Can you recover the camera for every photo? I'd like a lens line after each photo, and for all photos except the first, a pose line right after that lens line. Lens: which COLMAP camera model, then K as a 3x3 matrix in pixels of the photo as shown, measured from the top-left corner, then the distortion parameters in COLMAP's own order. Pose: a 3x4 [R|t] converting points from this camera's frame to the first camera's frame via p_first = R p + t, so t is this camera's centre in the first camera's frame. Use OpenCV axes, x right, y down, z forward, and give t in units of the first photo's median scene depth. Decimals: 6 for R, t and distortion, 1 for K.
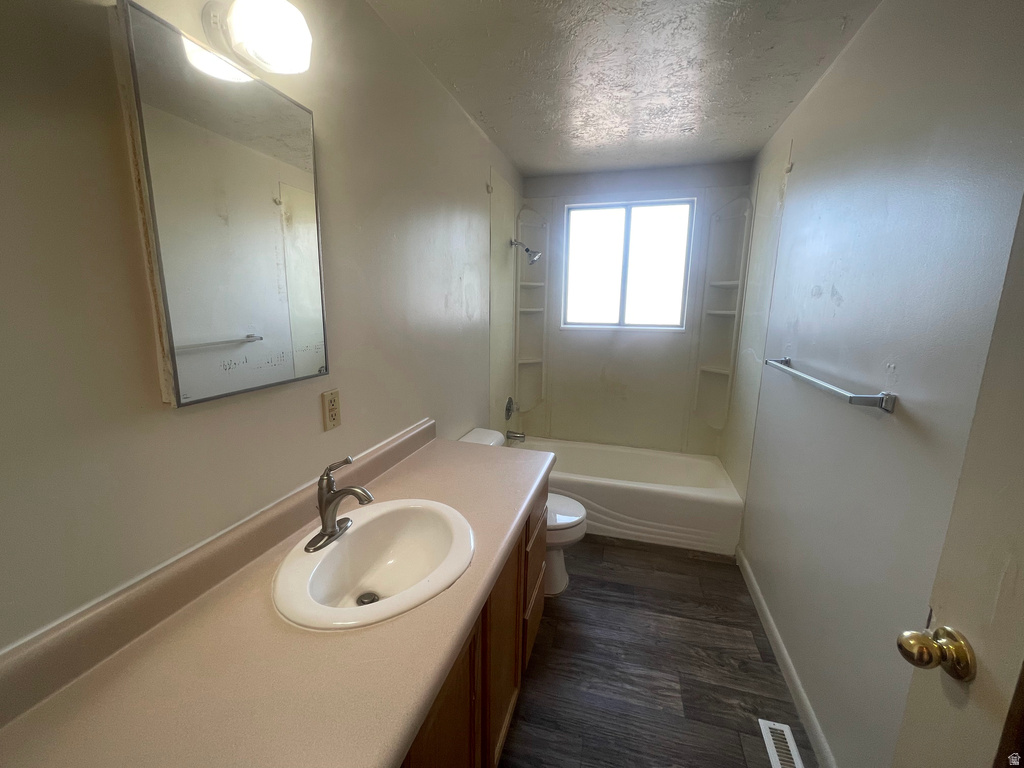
lens RADIAL K [[413.8, 0, 508.7], [0, 413.8, 381.4], [0, 0, 1]] dist [-0.013644, 0.009262]
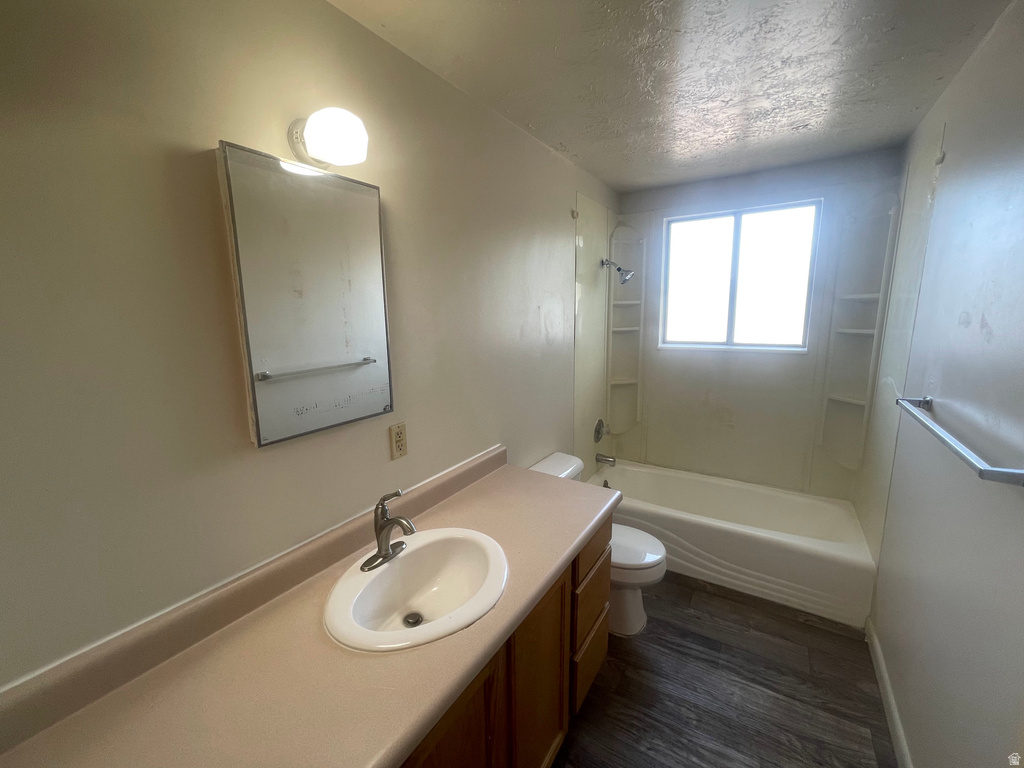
lens RADIAL K [[413.8, 0, 508.7], [0, 413.8, 381.4], [0, 0, 1]] dist [-0.013644, 0.009262]
pose [[0.959052, 0.019338, -0.282570, 0.108574], [-0.023338, 0.999669, -0.010800, -0.055260], [0.282267, 0.016952, 0.959186, 0.000756]]
